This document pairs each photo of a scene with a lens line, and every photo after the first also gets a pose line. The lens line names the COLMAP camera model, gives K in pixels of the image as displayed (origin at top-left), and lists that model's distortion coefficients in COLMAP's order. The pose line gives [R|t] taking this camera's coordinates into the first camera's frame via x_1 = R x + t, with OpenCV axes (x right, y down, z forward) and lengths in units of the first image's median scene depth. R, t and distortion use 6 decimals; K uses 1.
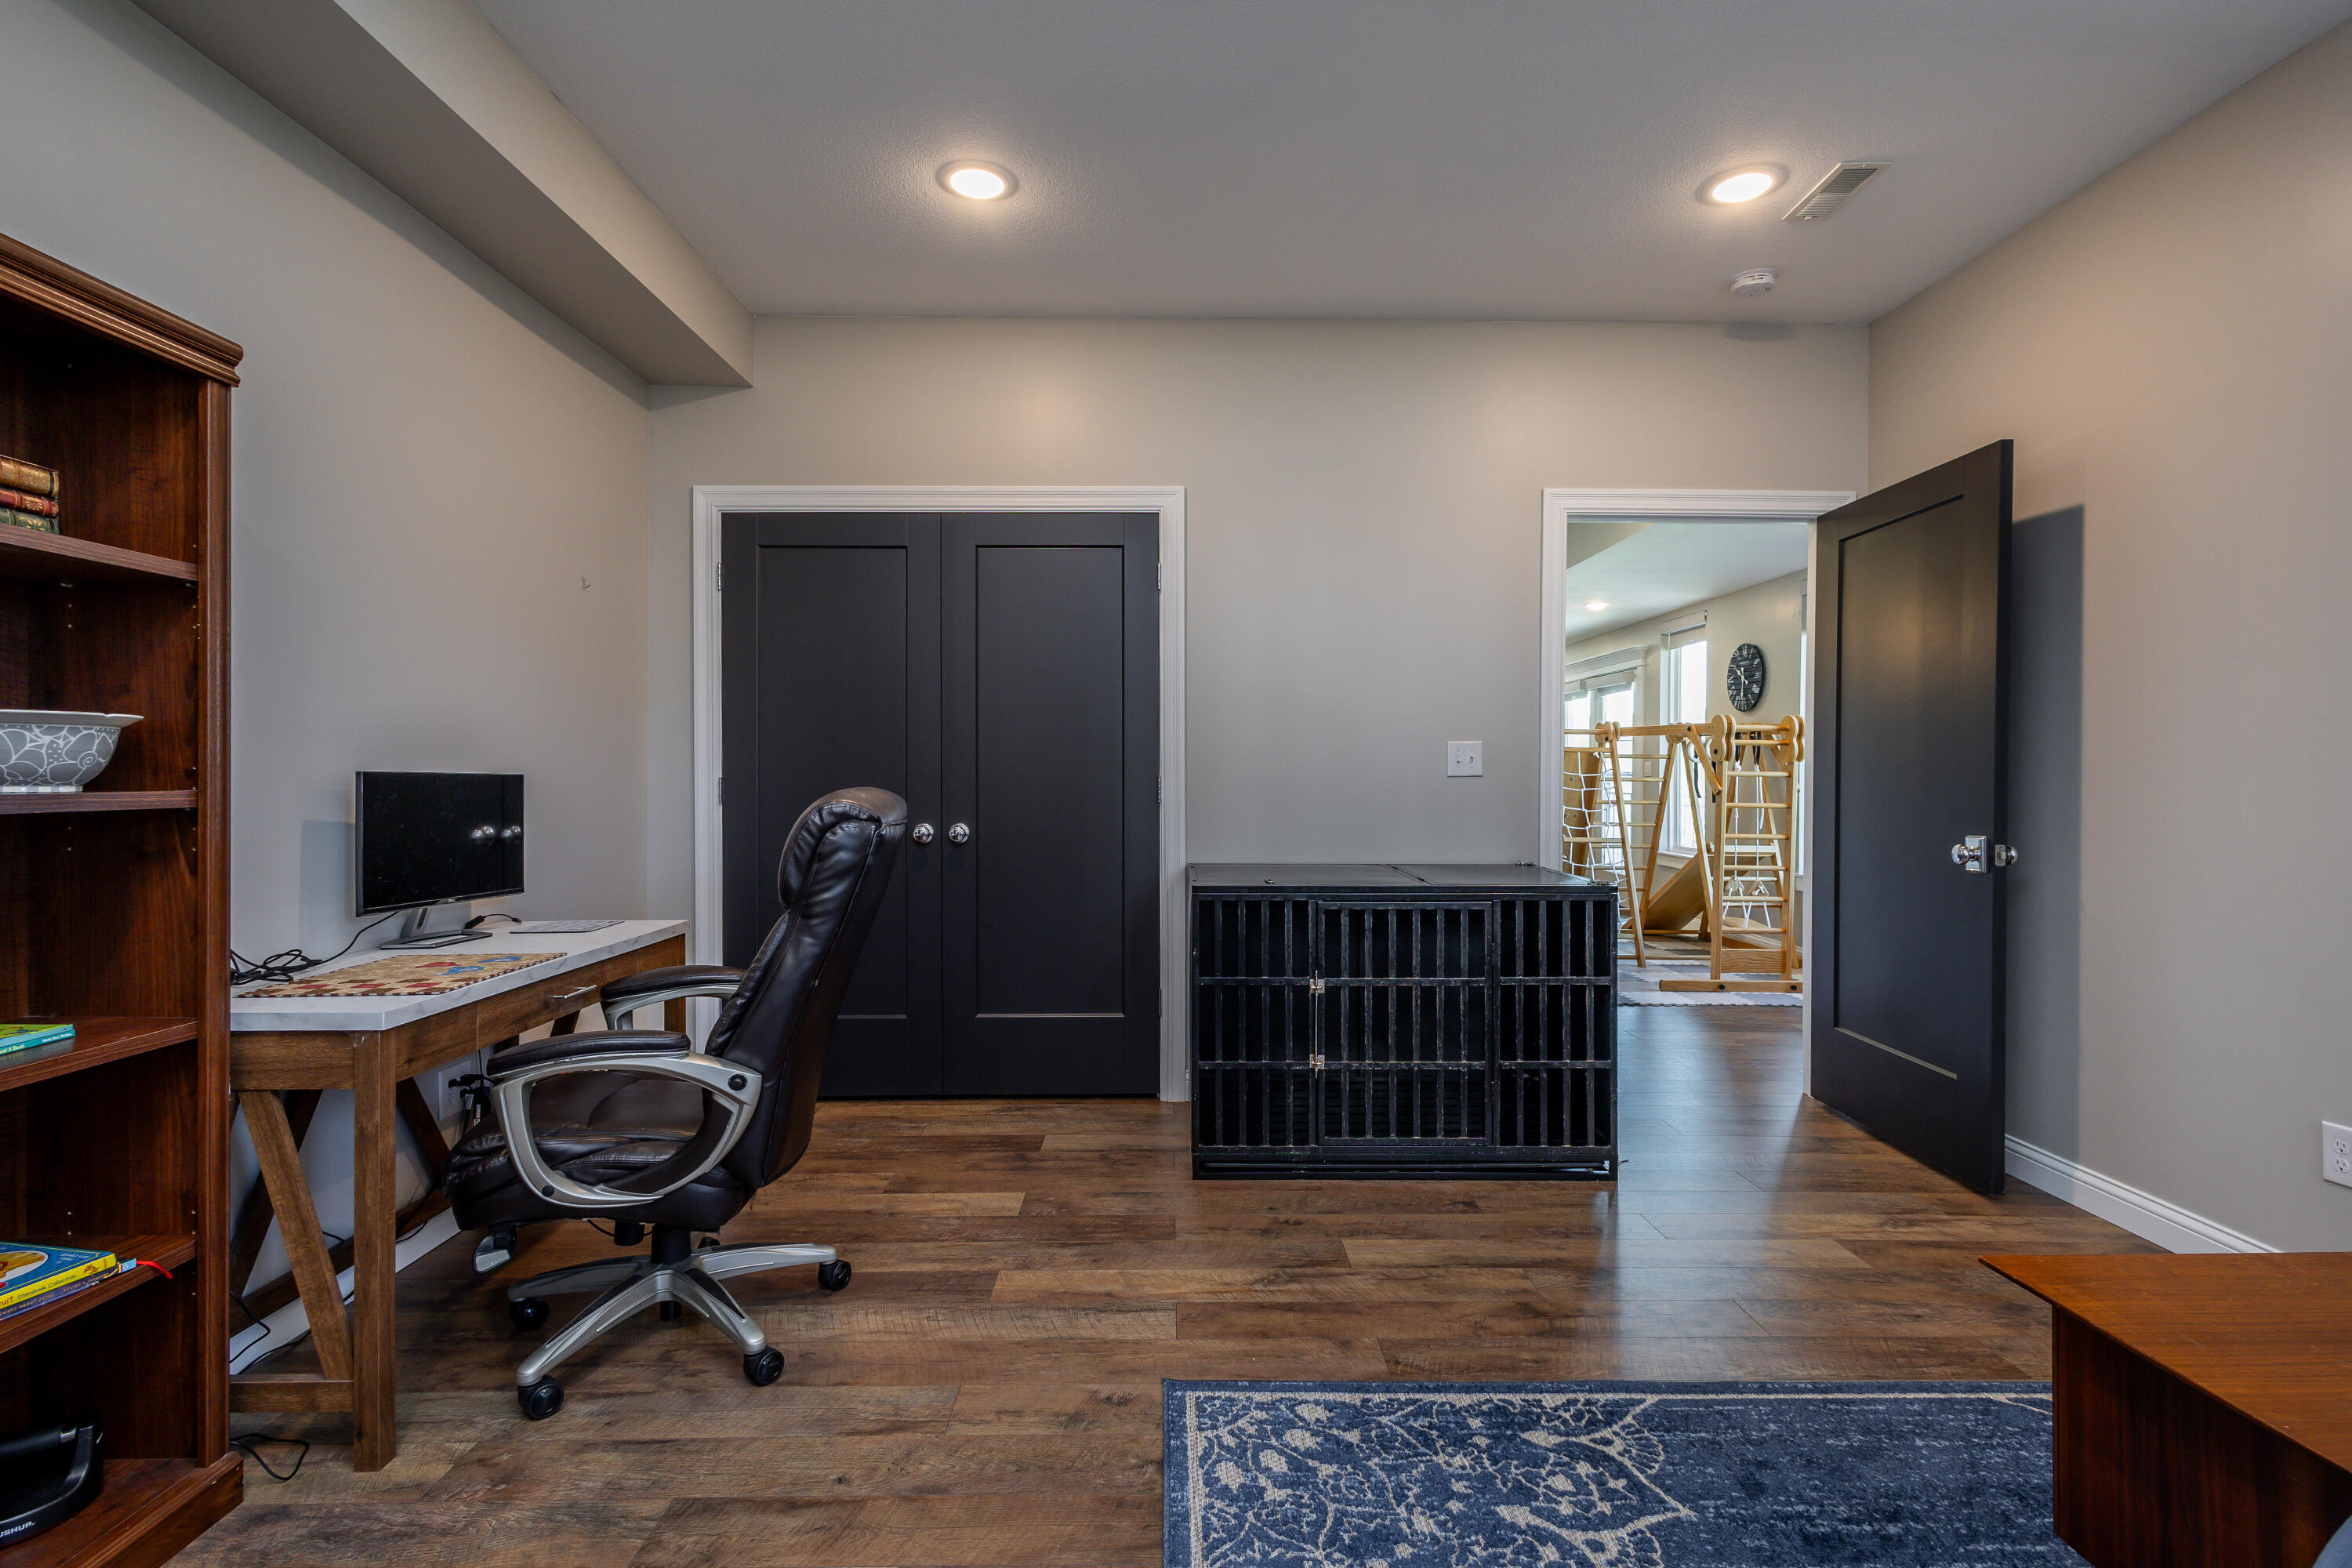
lens RADIAL K [[1092.4, 0, 1191.4], [0, 1092.4, 784.4], [0, 0, 1]] dist [0.008632, -0.000232]
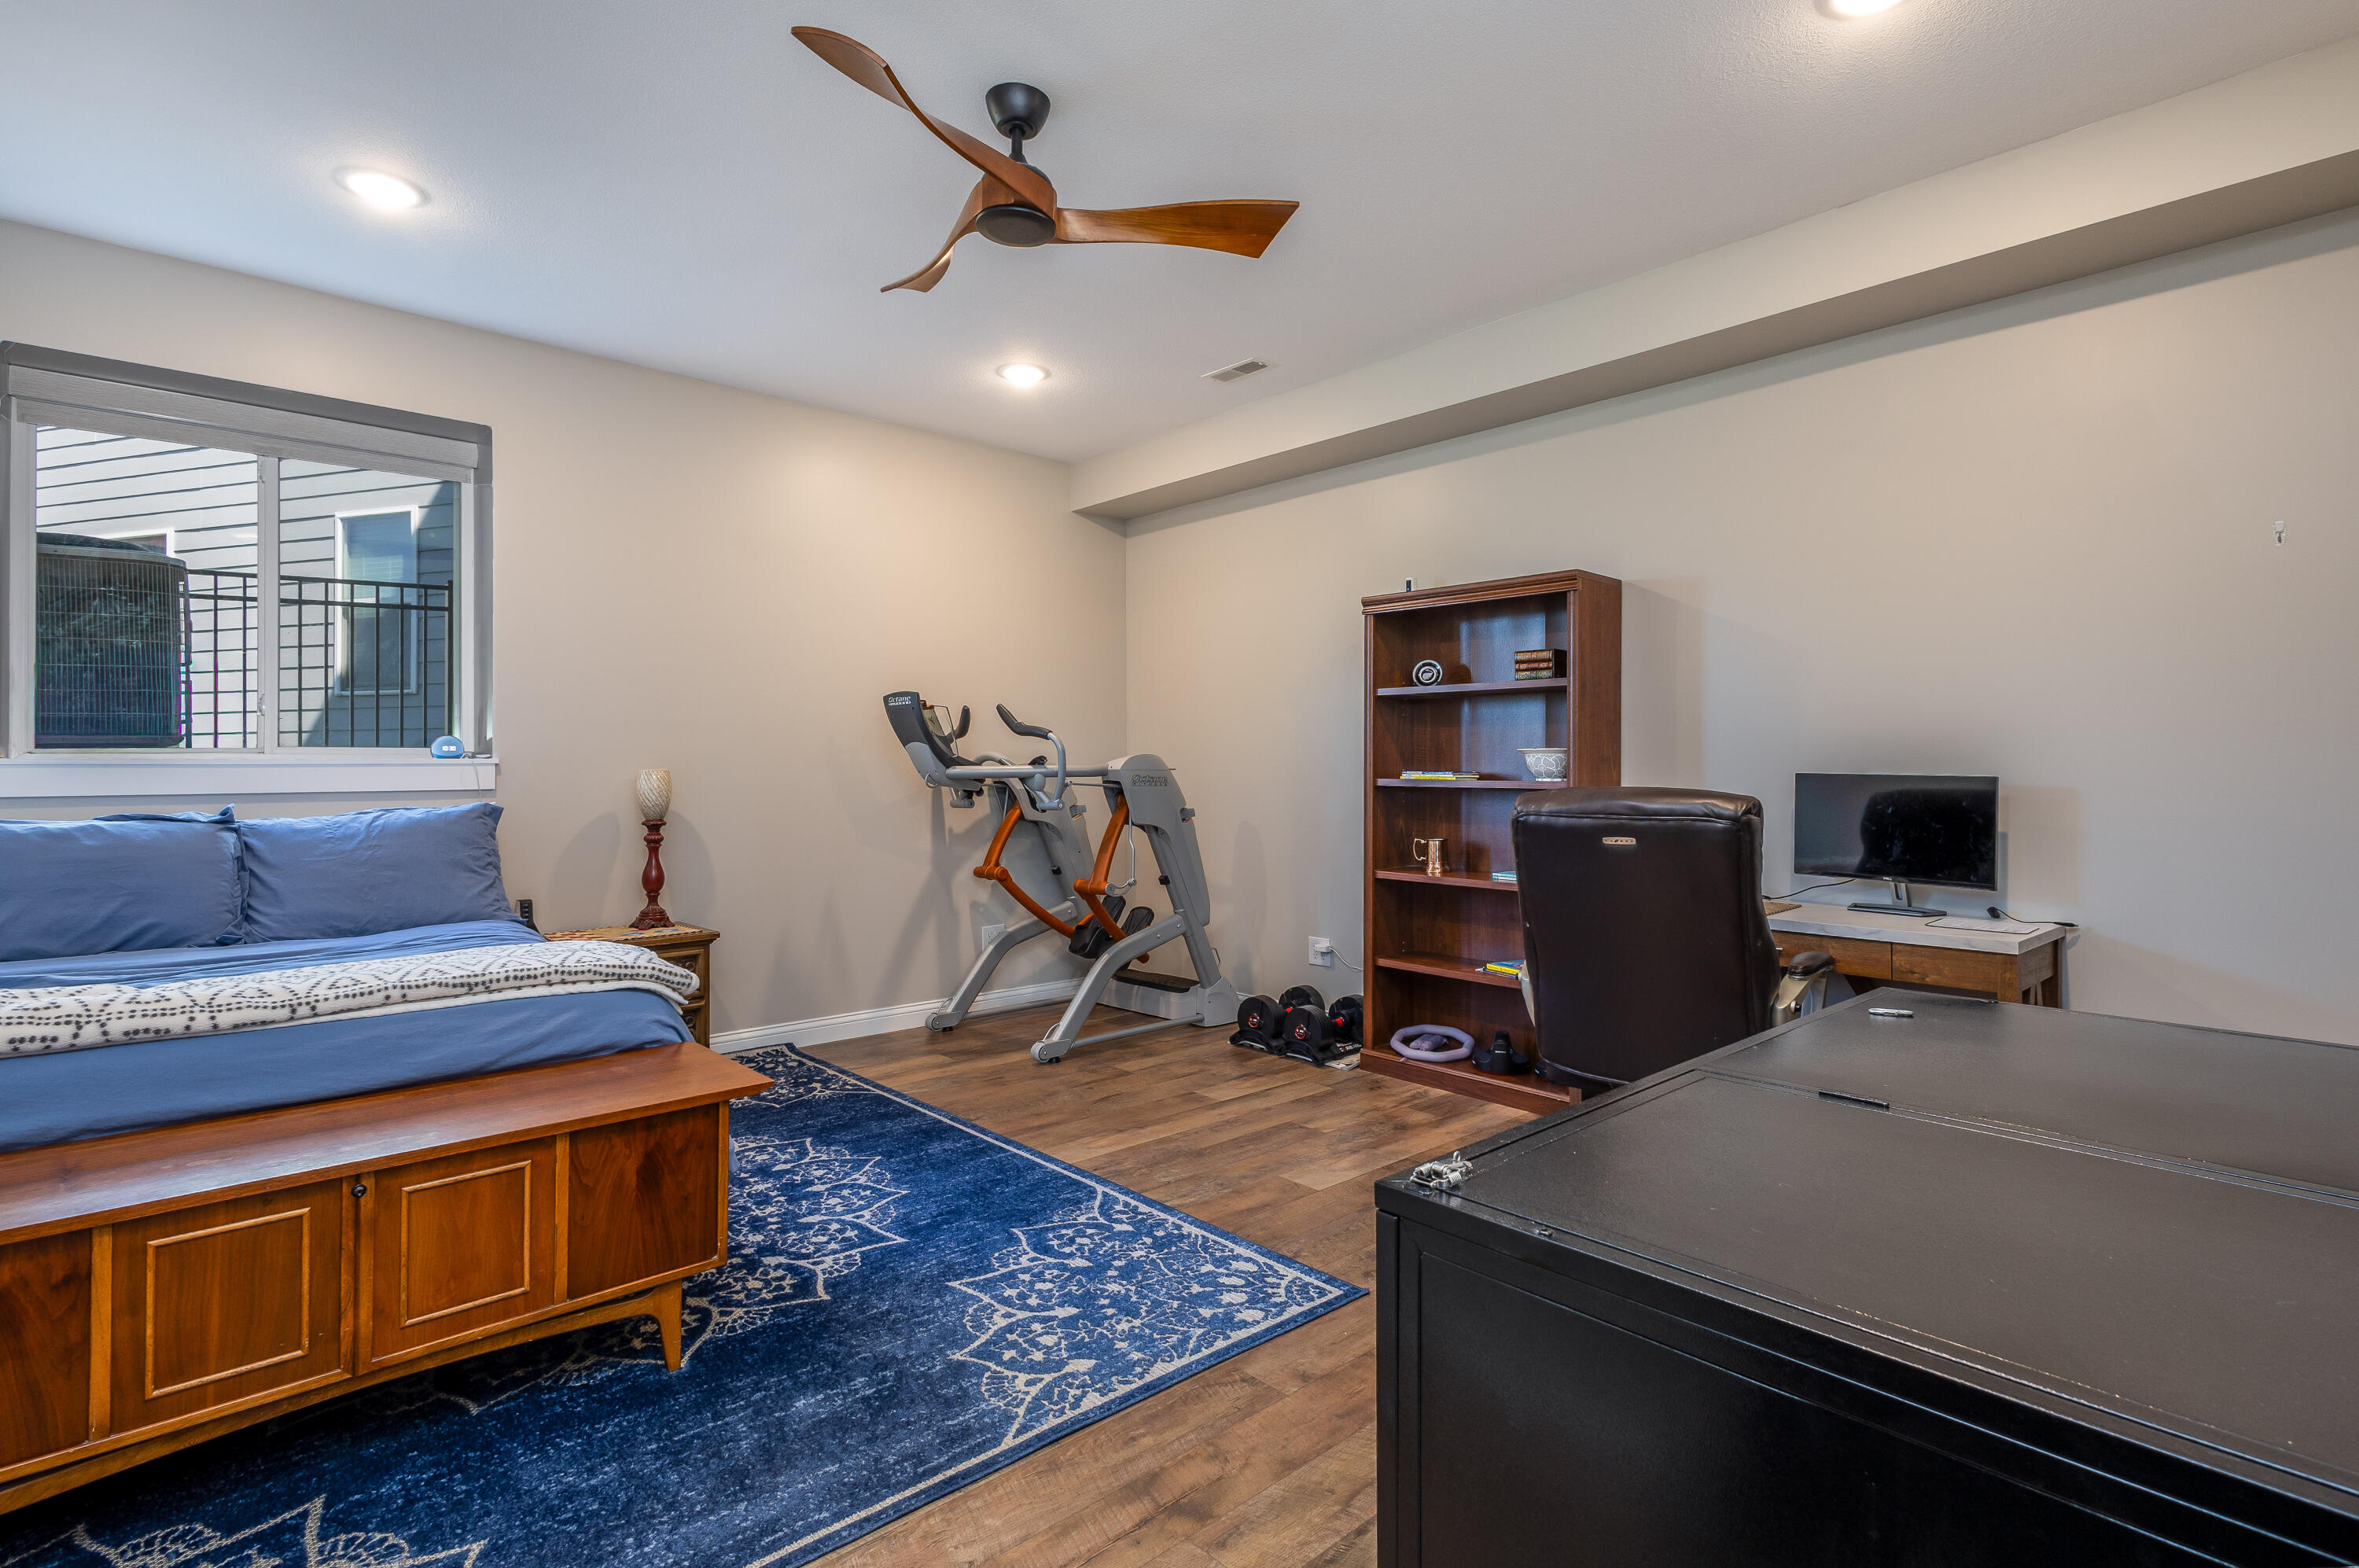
lens RADIAL K [[1095.7, 0, 1186.0], [0, 1095.7, 783.8], [0, 0, 1]] dist [0.008632, -0.000232]
pose [[-0.743724, 0.005224, -0.668467, 0.989347], [-0.010781, 0.999746, 0.019808, -0.021903], [0.668400, 0.021938, -0.743478, 1.899428]]
